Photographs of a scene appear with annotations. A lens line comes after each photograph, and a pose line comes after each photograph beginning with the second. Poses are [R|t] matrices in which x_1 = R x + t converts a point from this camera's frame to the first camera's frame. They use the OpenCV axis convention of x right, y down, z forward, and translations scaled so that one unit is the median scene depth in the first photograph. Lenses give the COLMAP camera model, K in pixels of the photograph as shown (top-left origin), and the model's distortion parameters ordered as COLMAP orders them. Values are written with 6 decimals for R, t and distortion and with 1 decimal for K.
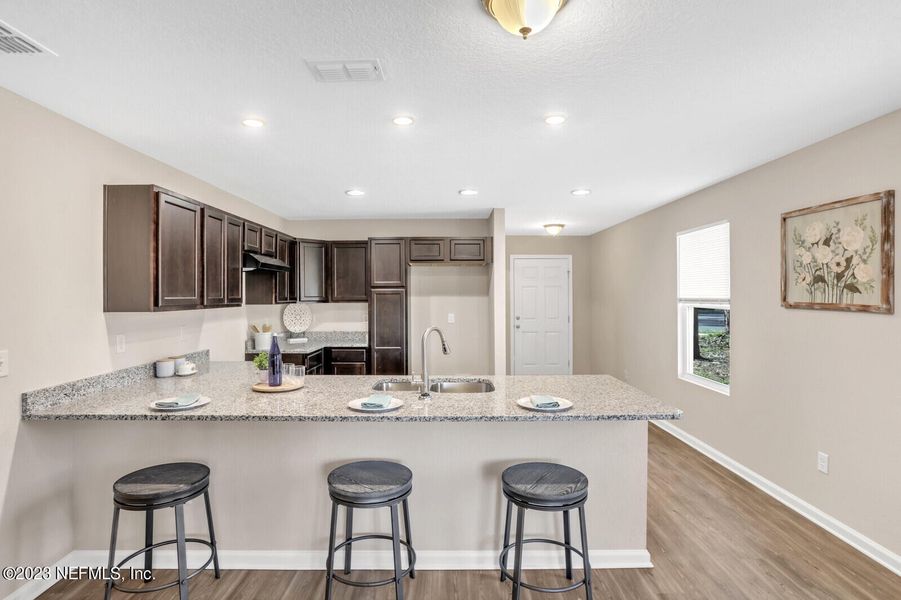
lens RADIAL K [[476.9, 0, 446.8], [0, 476.9, 290.9], [0, 0, 1]] dist [-0.023062, 0.016322]
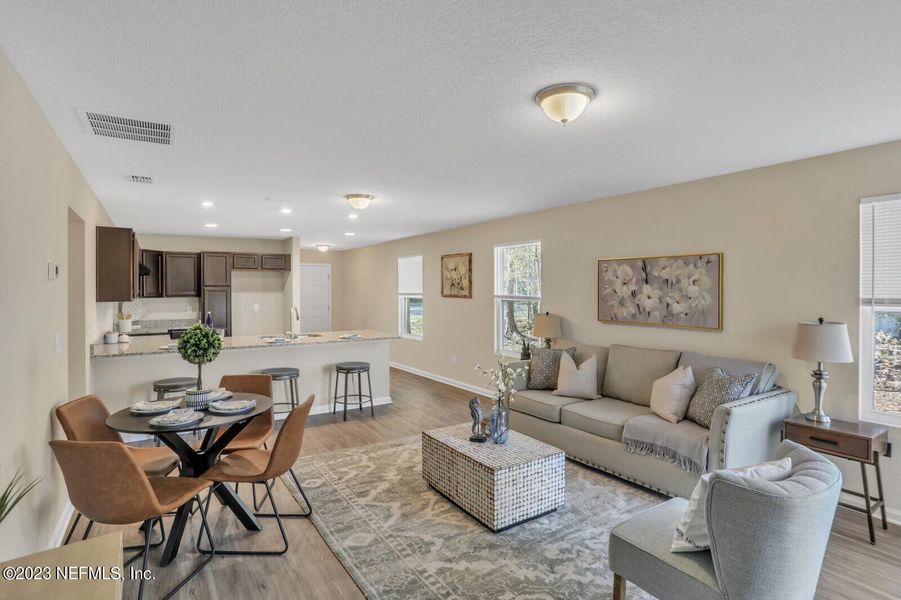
lens RADIAL K [[449.6, 0, 446.6], [0, 449.6, 289.2], [0, 0, 1]] dist [-0.053450, 0.023683]
pose [[0.838334, 0.001048, 0.545155, -0.476512], [-0.002857, 0.999993, 0.002471, -0.006705], [-0.545149, -0.003629, 0.838331, -0.875553]]
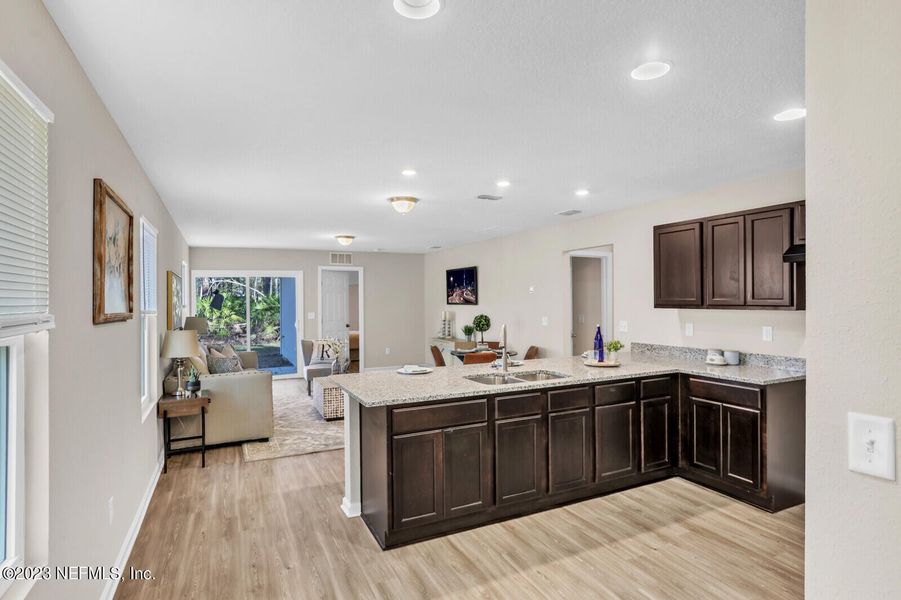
lens RADIAL K [[476.9, 0, 456.2], [0, 476.9, 300.8], [0, 0, 1]] dist [-0.023062, 0.016322]
pose [[-0.896935, 0.012463, -0.441987, 0.577618], [0.014286, 0.999898, -0.000795, 0.010591], [0.441932, -0.007027, -0.897021, 1.862633]]
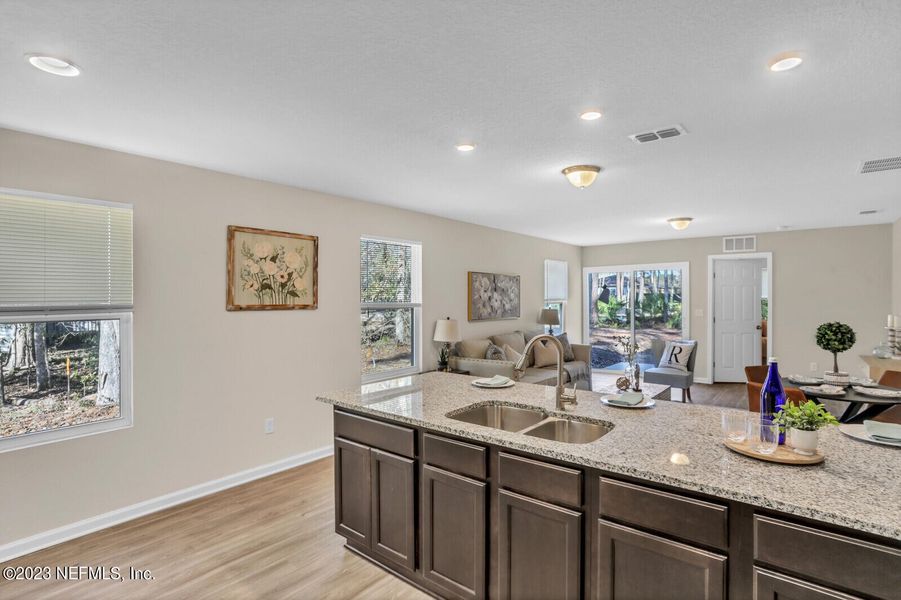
lens RADIAL K [[449.6, 0, 450.4], [0, 449.6, 297.9], [0, 0, 1]] dist [-0.053450, 0.023683]
pose [[-0.776118, 0.001467, 0.630586, -0.350966], [0.001300, 0.999999, -0.000727, 0.007575], [-0.630587, 0.000256, -0.776119, 1.530050]]
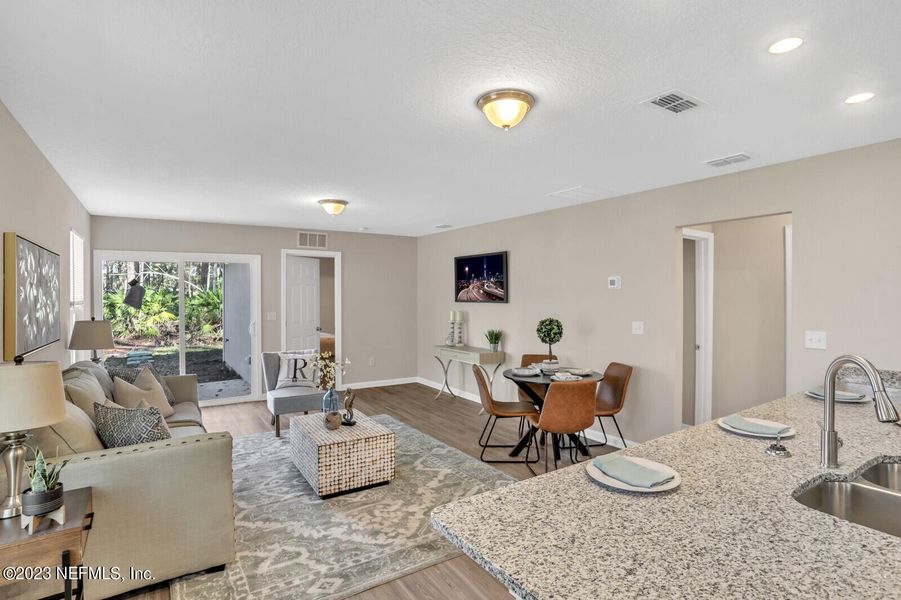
lens RADIAL K [[458.0, 0, 454.6], [0, 458.0, 301.0], [0, 0, 1]] dist [-0.052910, 0.019971]
pose [[-0.830934, 0.010689, -0.556268, 0.540631], [0.007049, 0.999937, 0.008685, 0.006106], [0.556326, 0.003296, -0.830958, 1.034904]]
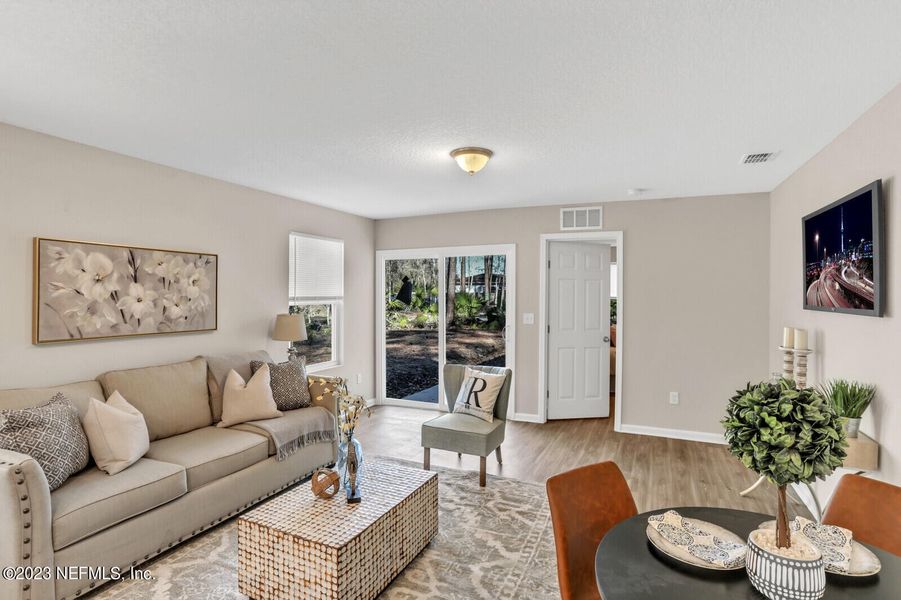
lens RADIAL K [[458.0, 0, 453.1], [0, 458.0, 295.9], [0, 0, 1]] dist [-0.052910, 0.019971]
pose [[-0.913996, -0.005927, 0.405679, -0.315465], [-0.006219, 0.999980, 0.000597, 0.004147], [-0.405675, -0.001978, -0.914015, 0.515655]]
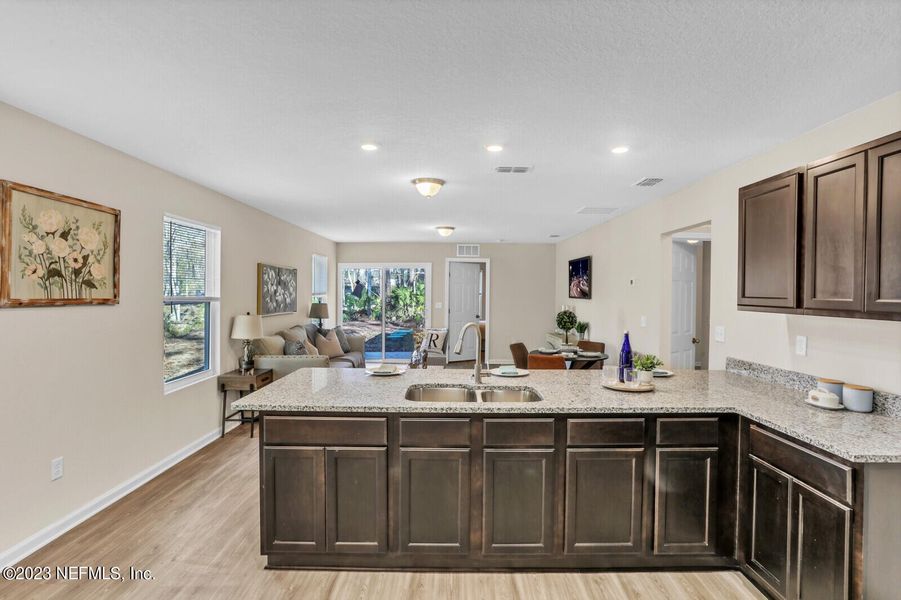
lens RADIAL K [[449.6, 0, 452.8], [0, 449.6, 299.4], [0, 0, 1]] dist [-0.053450, 0.023683]
pose [[-0.999983, -0.005850, -0.000868, 0.011312], [-0.005861, 0.999898, 0.013047, 0.010069], [0.000791, 0.013052, -0.999915, 1.739801]]
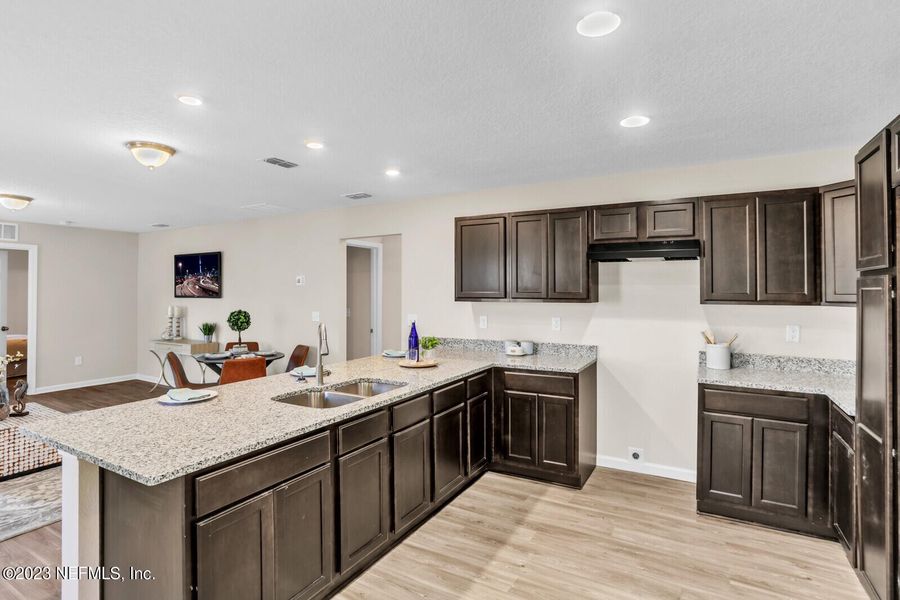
lens RADIAL K [[457.5, 0, 459.8], [0, 457.5, 283.8], [0, 0, 1]] dist [-0.052910, 0.019971]
pose [[-0.486132, -0.007104, -0.873857, 0.583112], [0.010198, 0.999853, -0.013801, 0.007400], [0.873826, -0.015621, -0.485988, 1.522788]]
